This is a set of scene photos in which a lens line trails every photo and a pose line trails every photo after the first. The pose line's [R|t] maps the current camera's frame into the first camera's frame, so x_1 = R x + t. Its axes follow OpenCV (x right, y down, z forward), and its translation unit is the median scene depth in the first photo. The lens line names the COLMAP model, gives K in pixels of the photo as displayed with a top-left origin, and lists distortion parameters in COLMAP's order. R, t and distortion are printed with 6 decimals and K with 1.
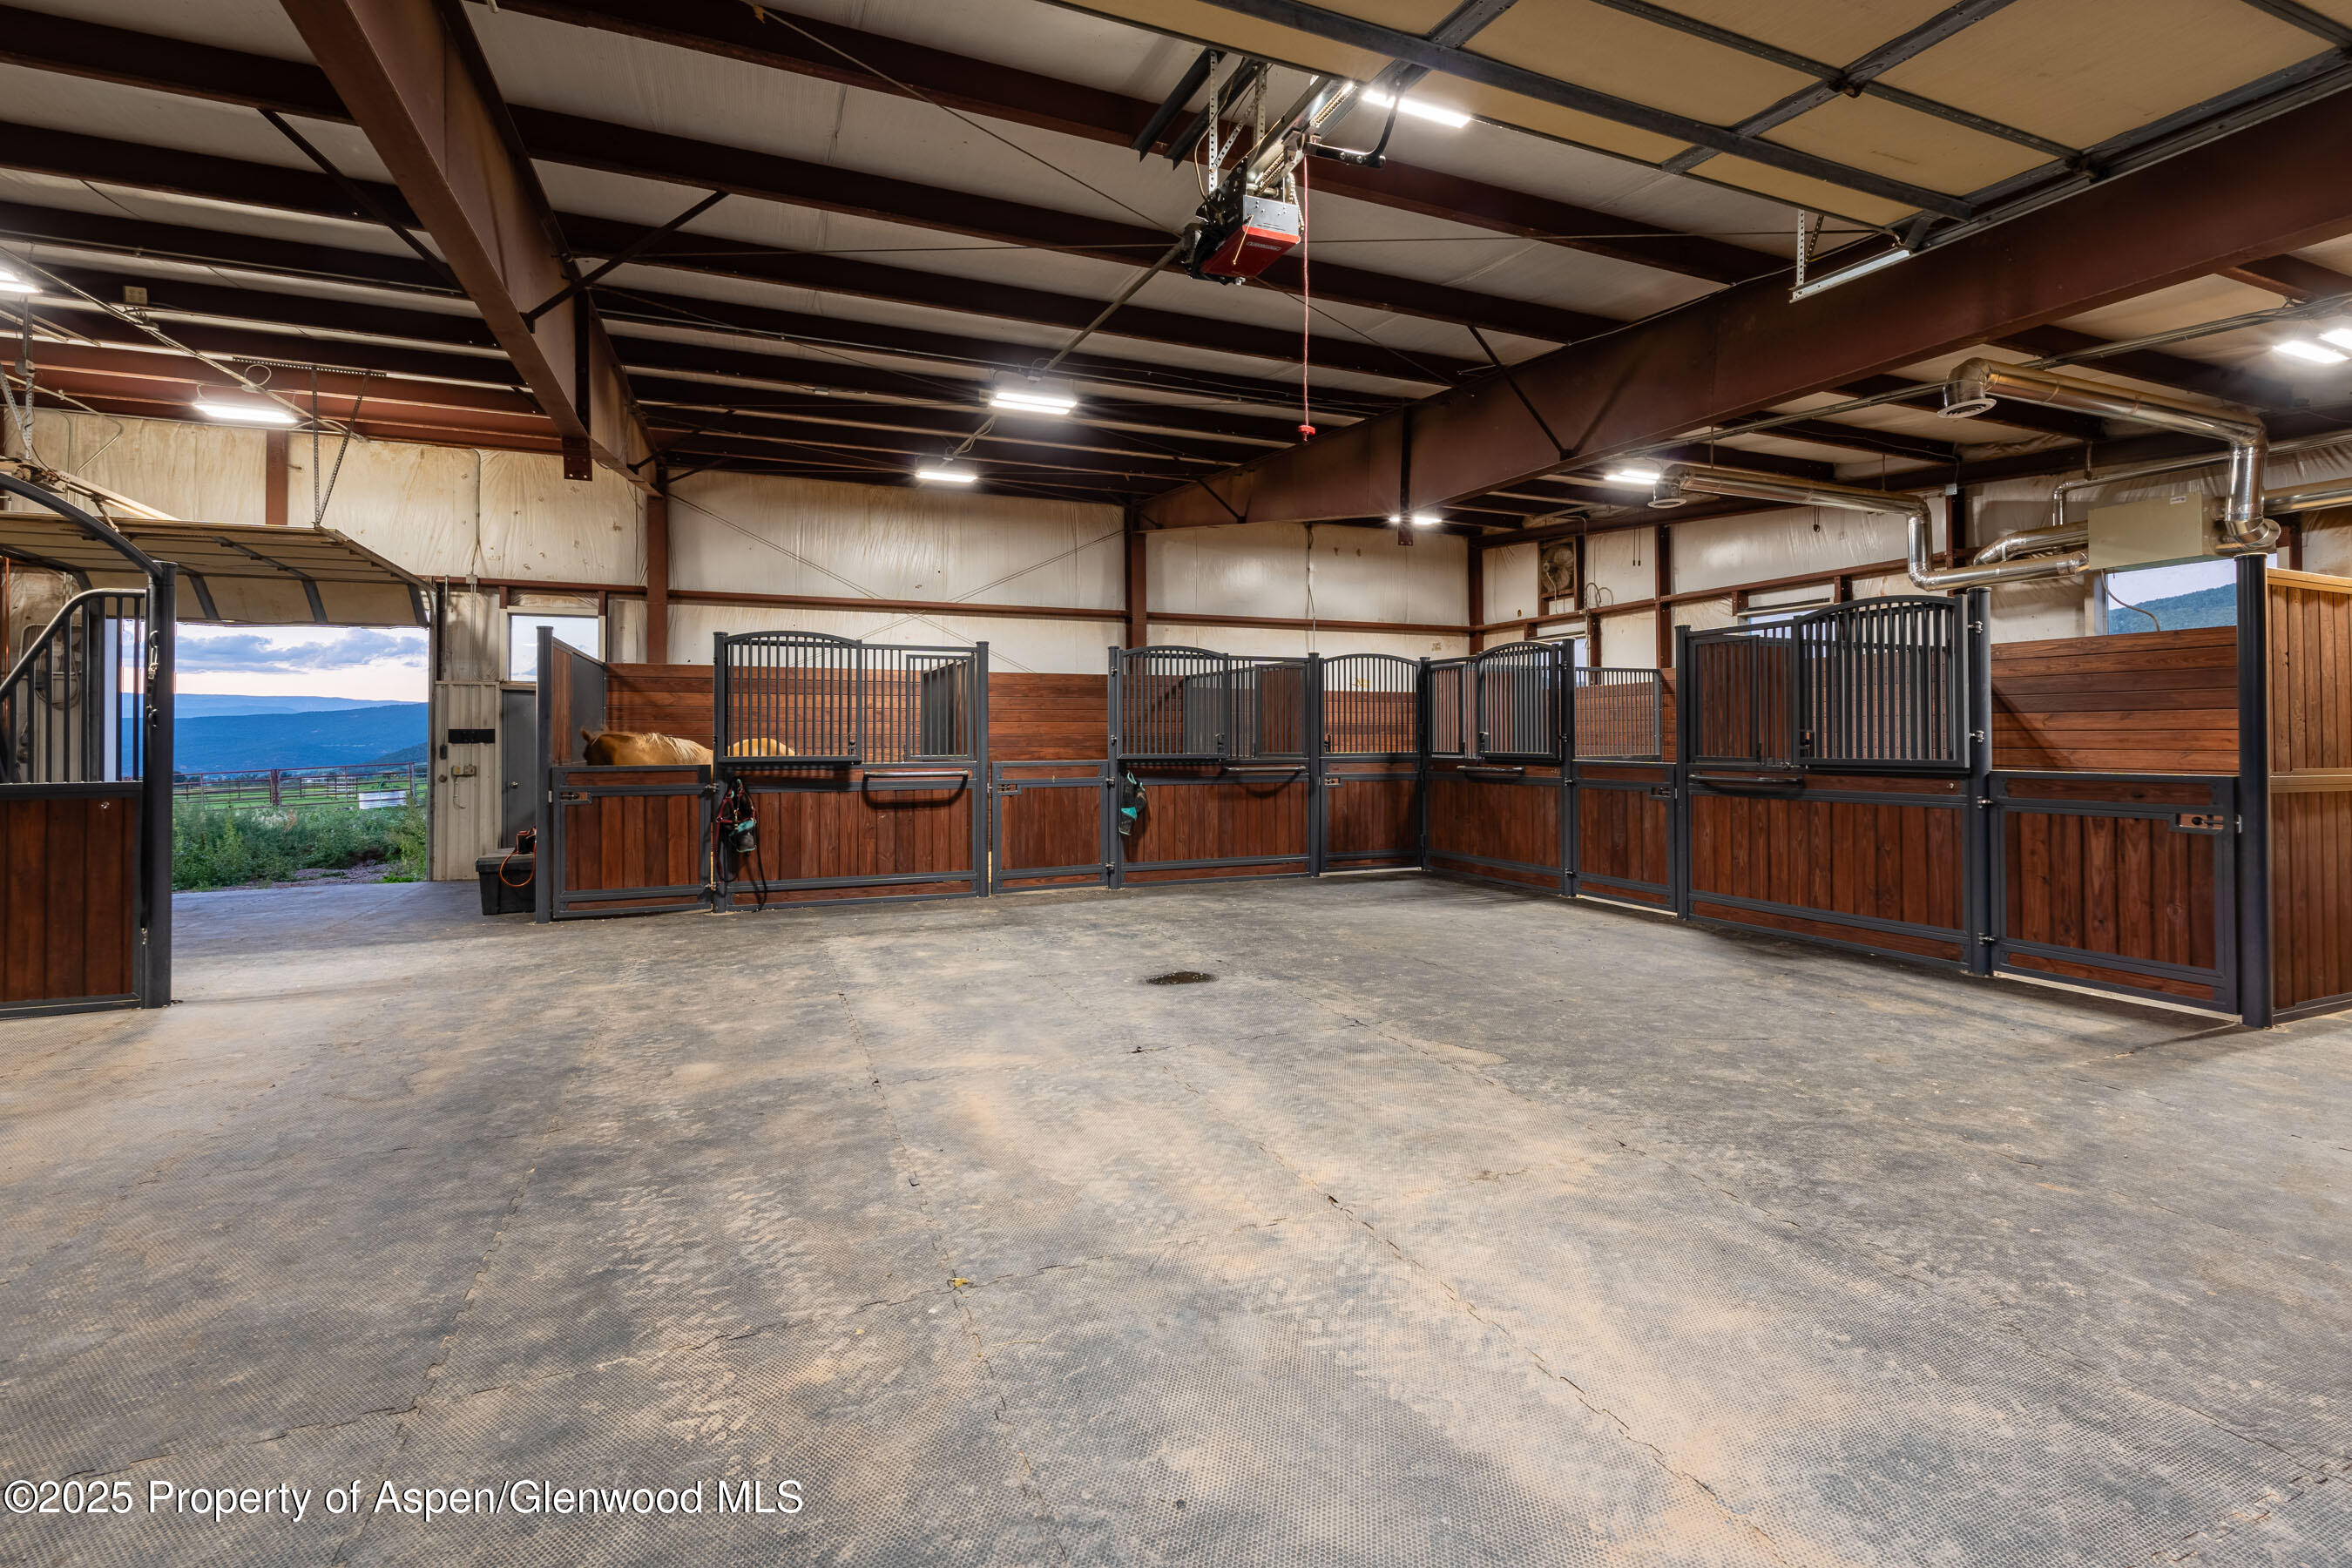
lens RADIAL K [[1064.2, 0, 1167.9], [0, 1064.2, 736.6], [0, 0, 1]] dist [-0.004858, -0.000239]
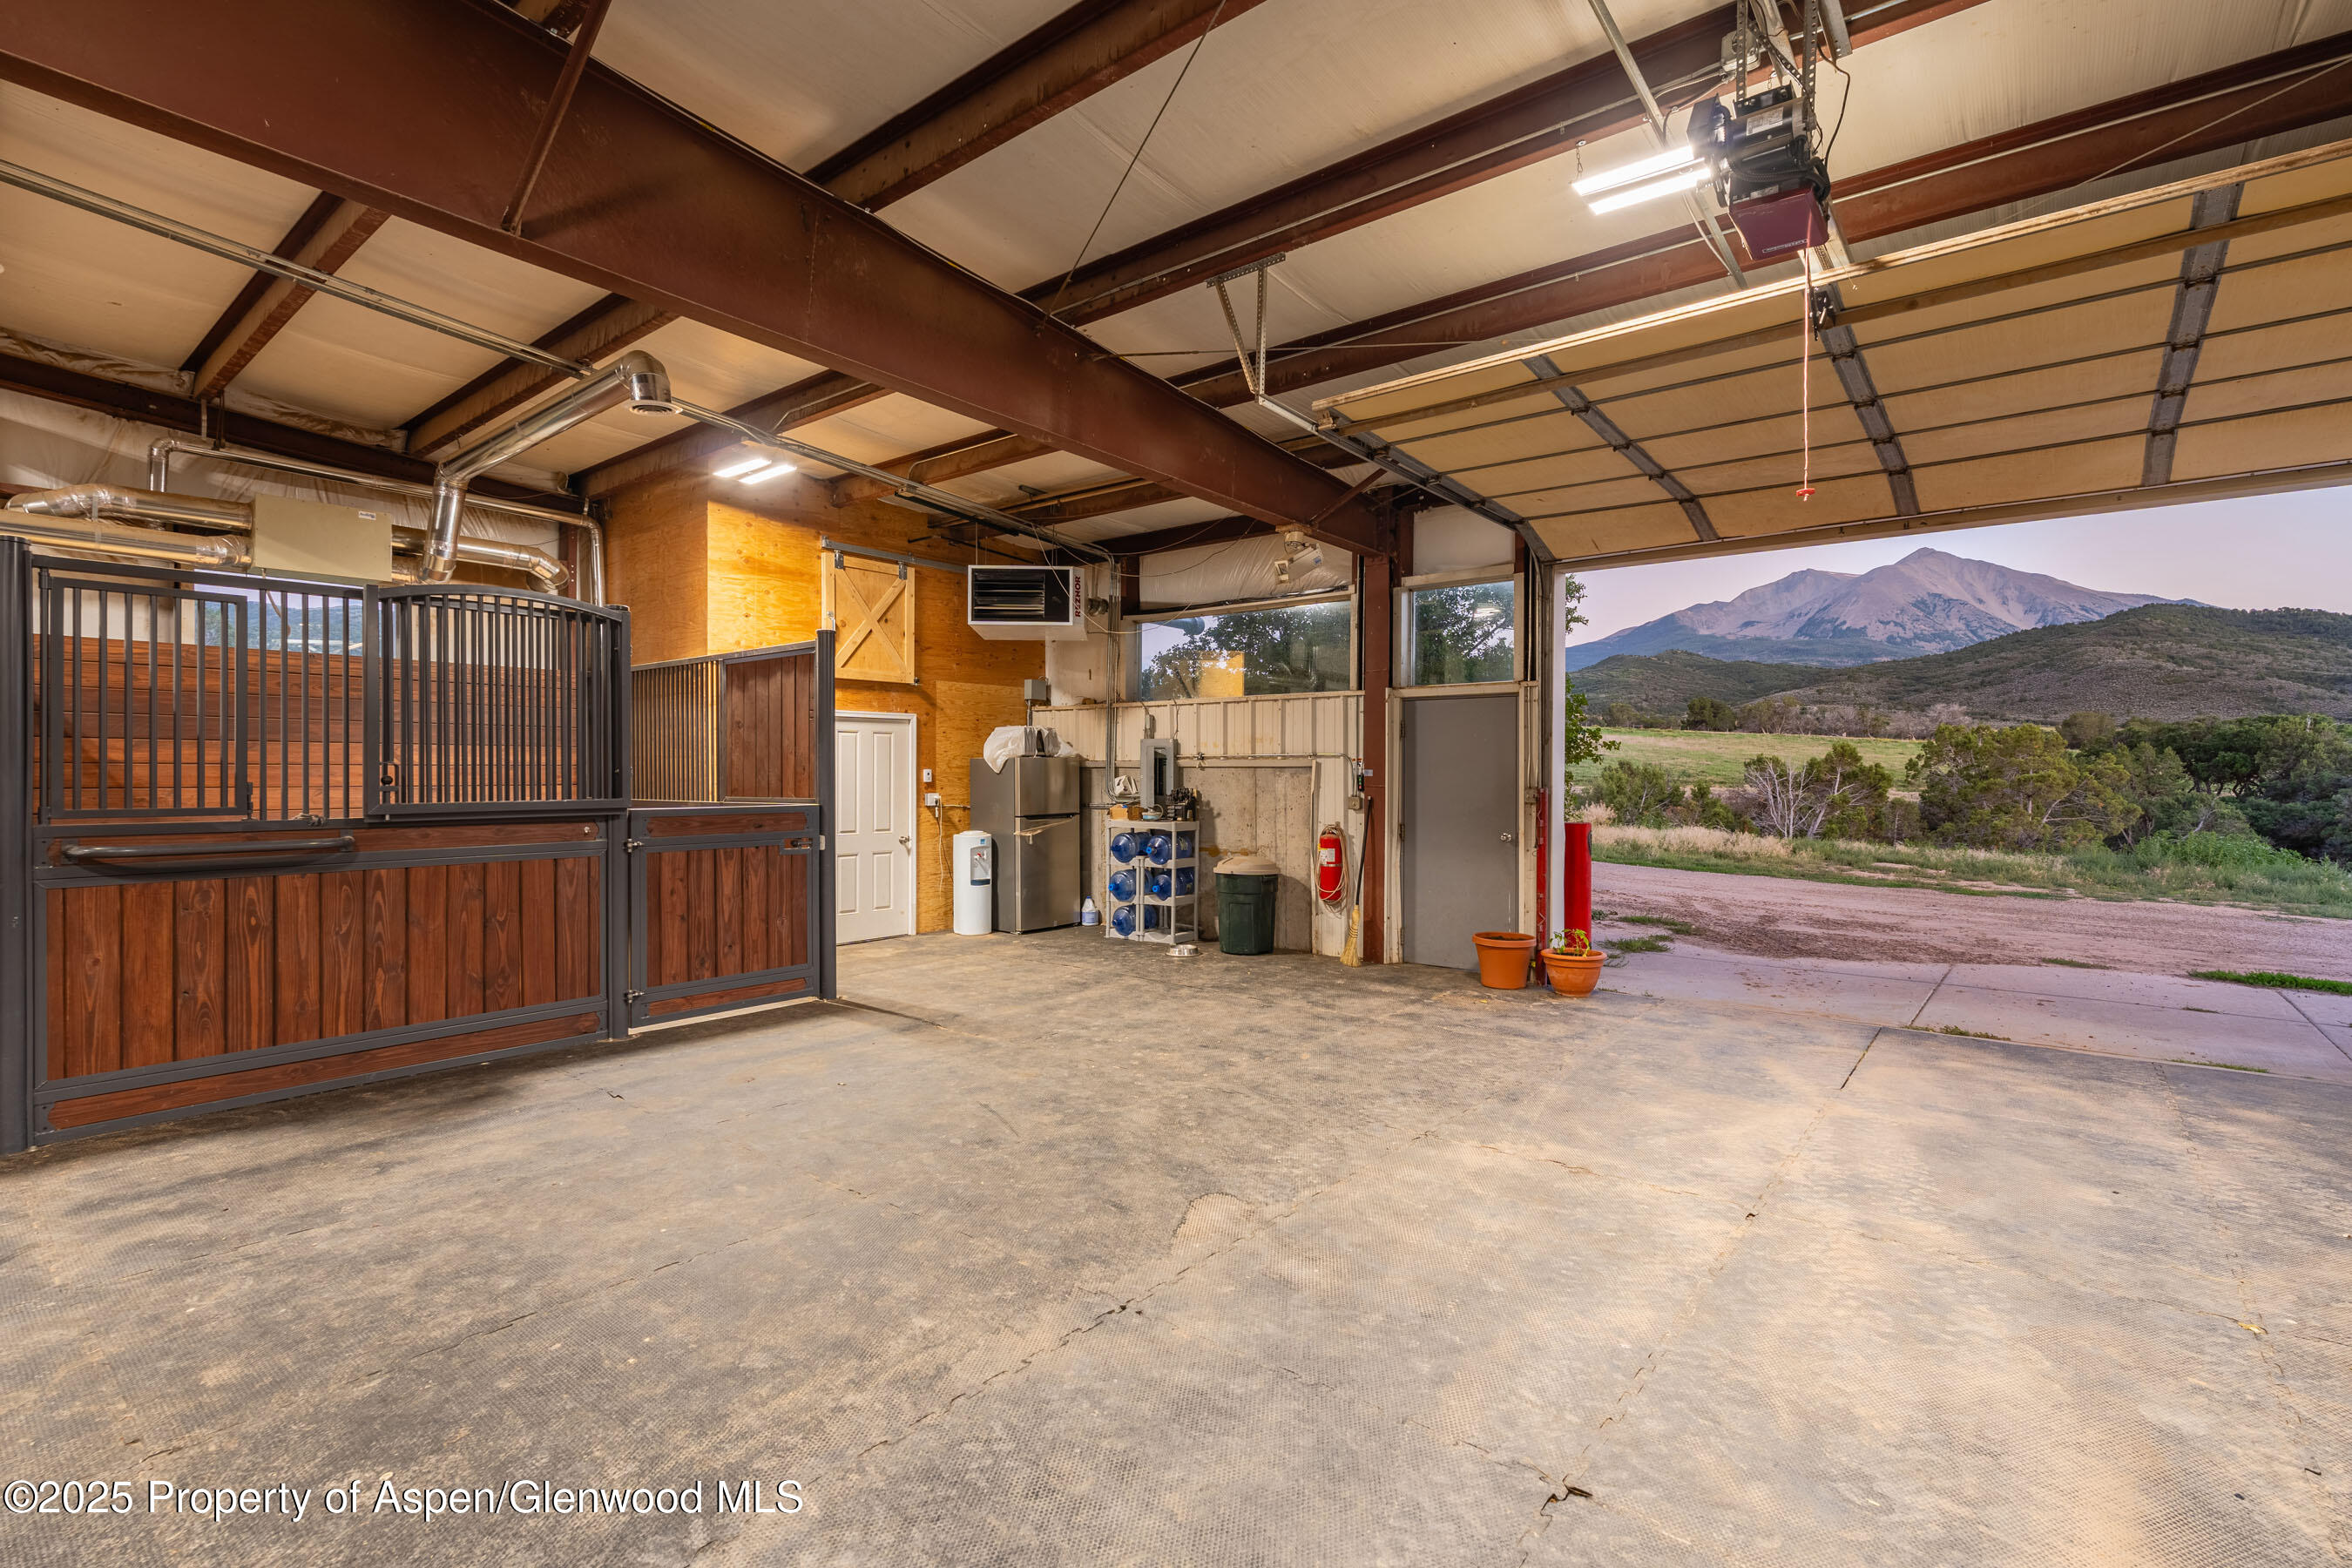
lens RADIAL K [[1064.2, 0, 1177.0], [0, 1064.2, 772.8], [0, 0, 1]] dist [-0.004858, -0.000239]
pose [[-0.482234, 0.001395, 0.876041, -0.418682], [-0.002798, 0.999991, -0.003133, 0.002324], [-0.876038, -0.003962, -0.482226, 1.707642]]
